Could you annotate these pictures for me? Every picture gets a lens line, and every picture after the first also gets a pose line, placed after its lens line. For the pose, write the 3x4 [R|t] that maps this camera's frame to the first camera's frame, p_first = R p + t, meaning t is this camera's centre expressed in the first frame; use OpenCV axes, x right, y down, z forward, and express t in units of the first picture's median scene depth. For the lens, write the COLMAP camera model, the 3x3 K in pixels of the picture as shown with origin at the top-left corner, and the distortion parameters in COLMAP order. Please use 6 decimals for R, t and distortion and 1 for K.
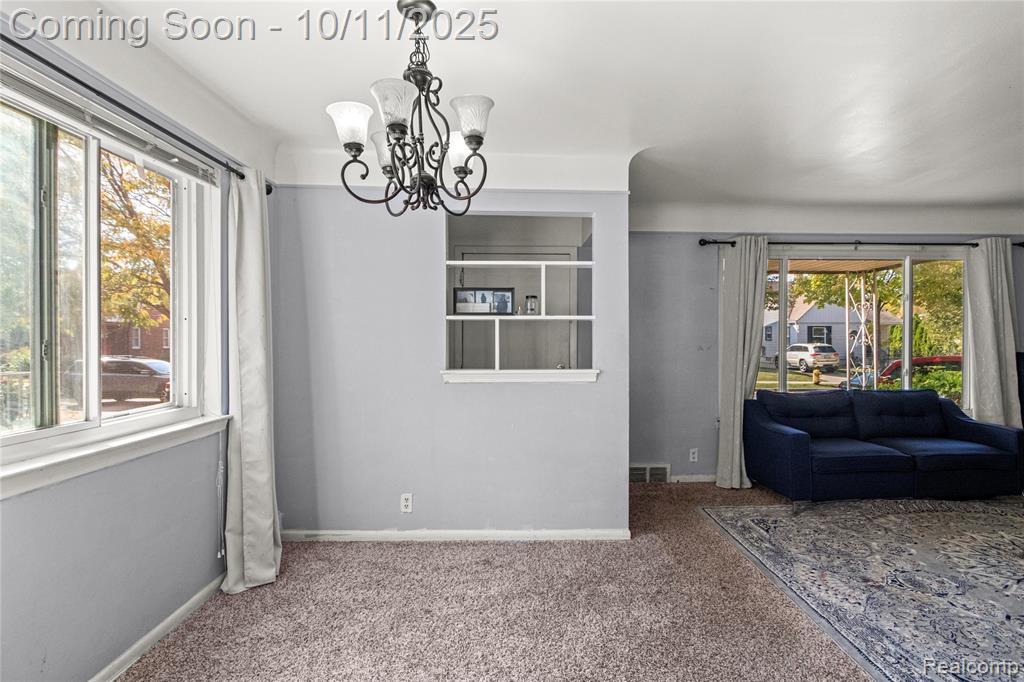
lens RADIAL K [[469.5, 0, 515.5], [0, 469.5, 339.6], [0, 0, 1]] dist [0.011535, -0.001134]
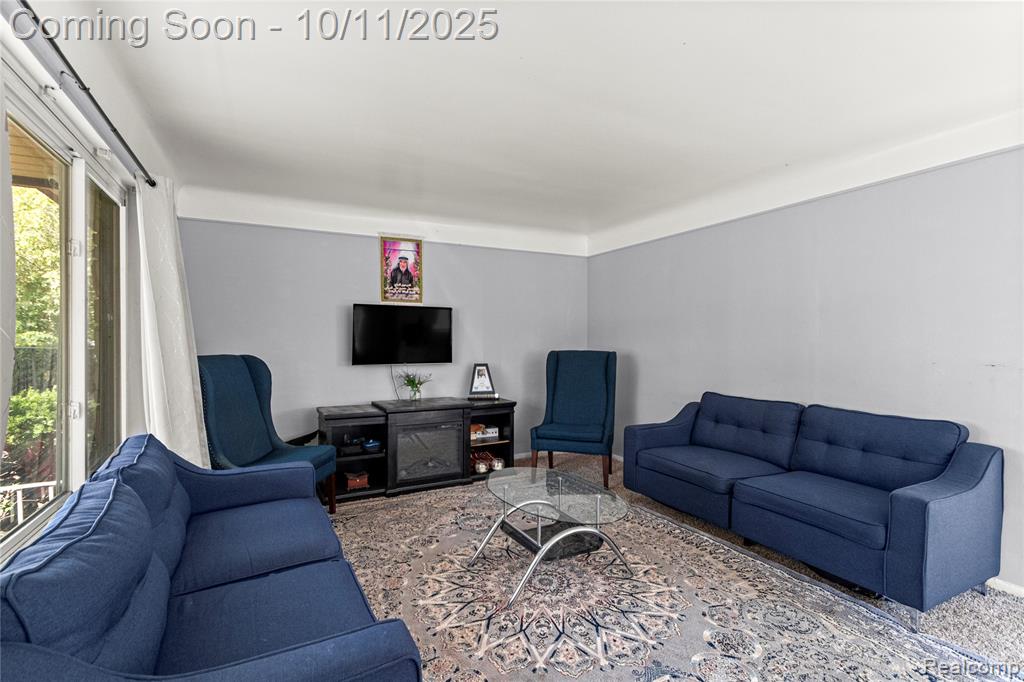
lens RADIAL K [[469.5, 0, 512.0], [0, 469.5, 342.3], [0, 0, 1]] dist [0.011535, -0.001134]
pose [[-0.472792, -0.009753, 0.881120, 0.346209], [-0.003475, 0.999952, 0.009204, -0.002975], [-0.881167, 0.001290, -0.472803, 1.325131]]
